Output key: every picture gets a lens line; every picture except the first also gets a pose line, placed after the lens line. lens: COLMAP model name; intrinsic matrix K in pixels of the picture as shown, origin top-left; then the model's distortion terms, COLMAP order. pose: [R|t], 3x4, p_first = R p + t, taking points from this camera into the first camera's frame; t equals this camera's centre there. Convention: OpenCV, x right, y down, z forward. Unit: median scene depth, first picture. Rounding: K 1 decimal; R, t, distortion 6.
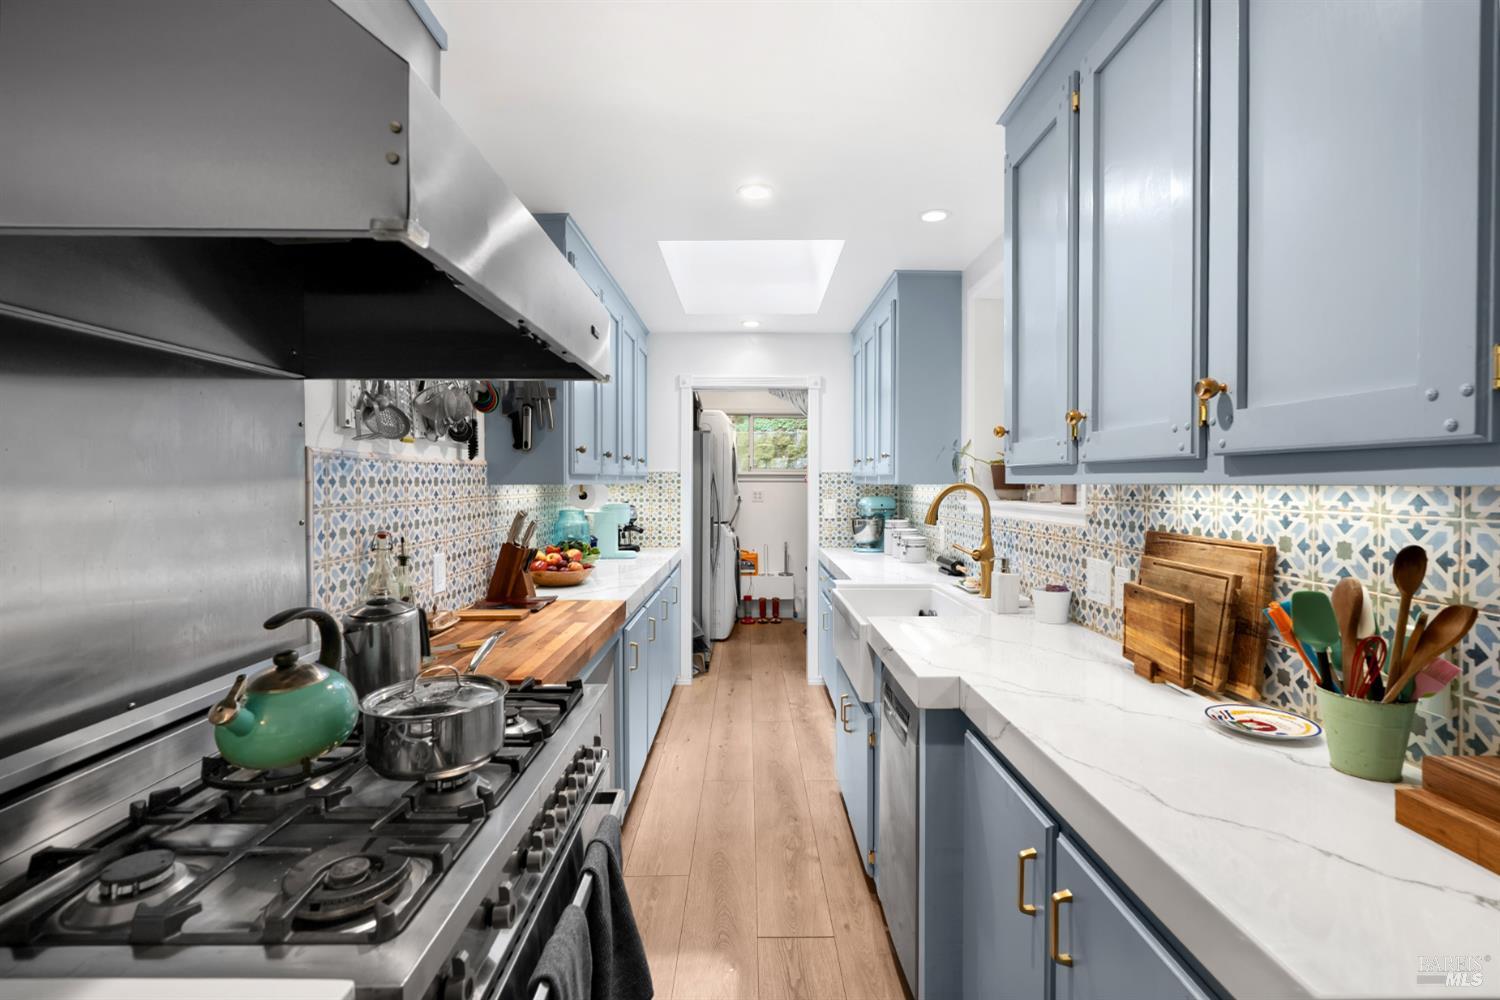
lens RADIAL K [[683.9, 0, 740.7], [0, 683.9, 491.9], [0, 0, 1]] dist [-0.014597, 0.005683]
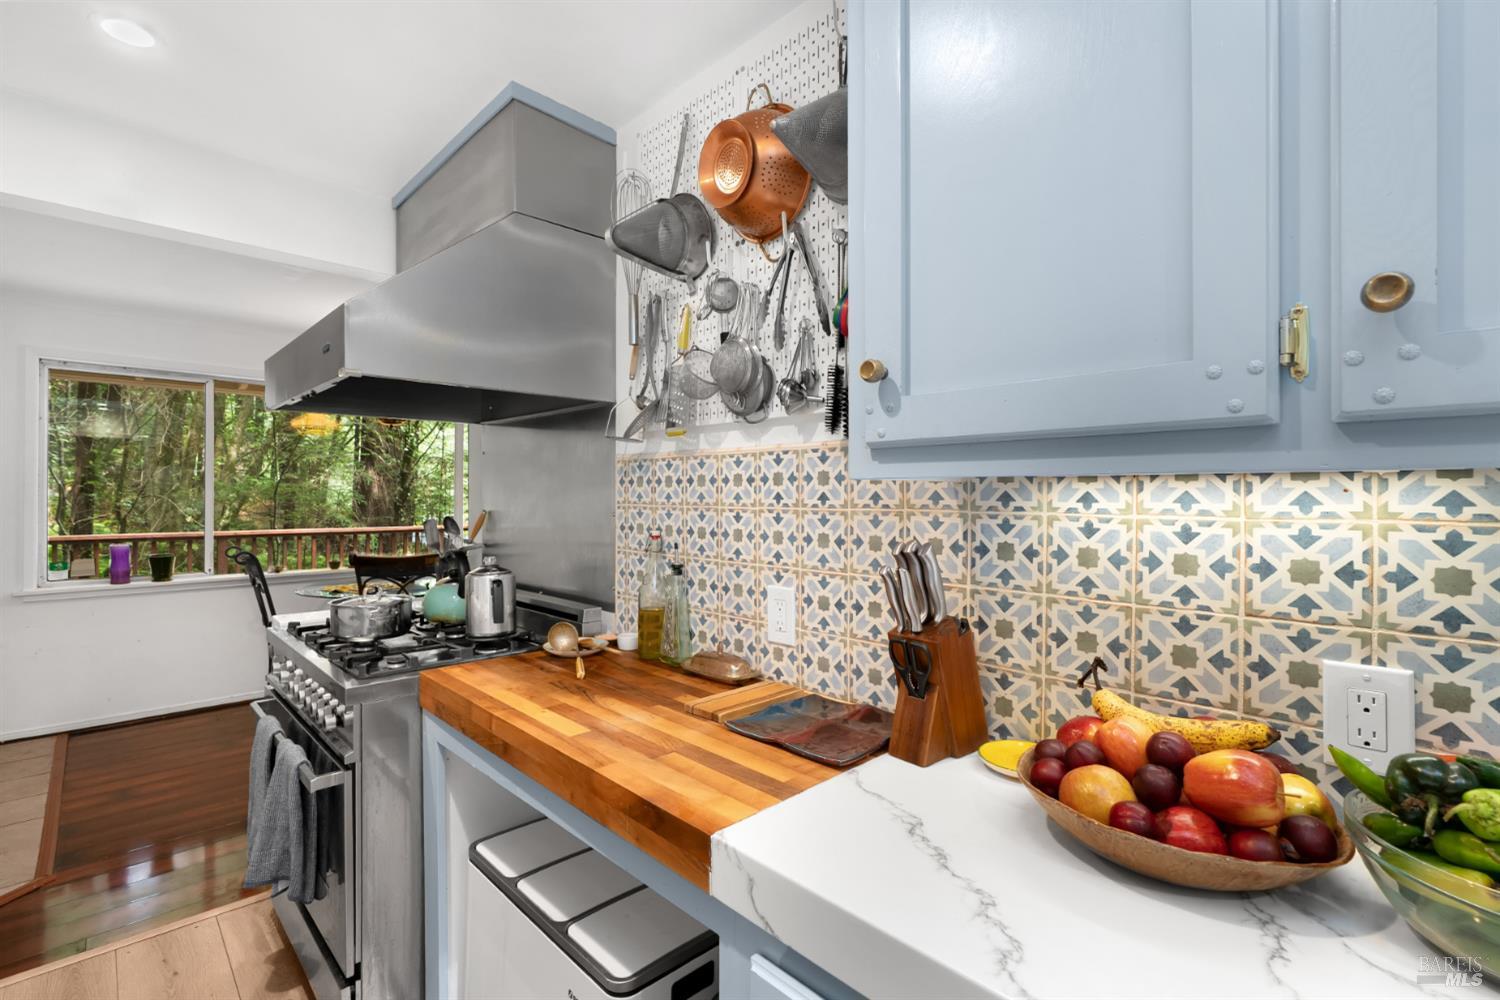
lens RADIAL K [[683.9, 0, 751.7], [0, 683.9, 494.5], [0, 0, 1]] dist [-0.014597, 0.005683]
pose [[-0.707272, -0.003055, -0.706935, 0.050753], [-0.012828, 0.999881, 0.008514, -0.004172], [0.706825, 0.015090, -0.707227, 1.297875]]
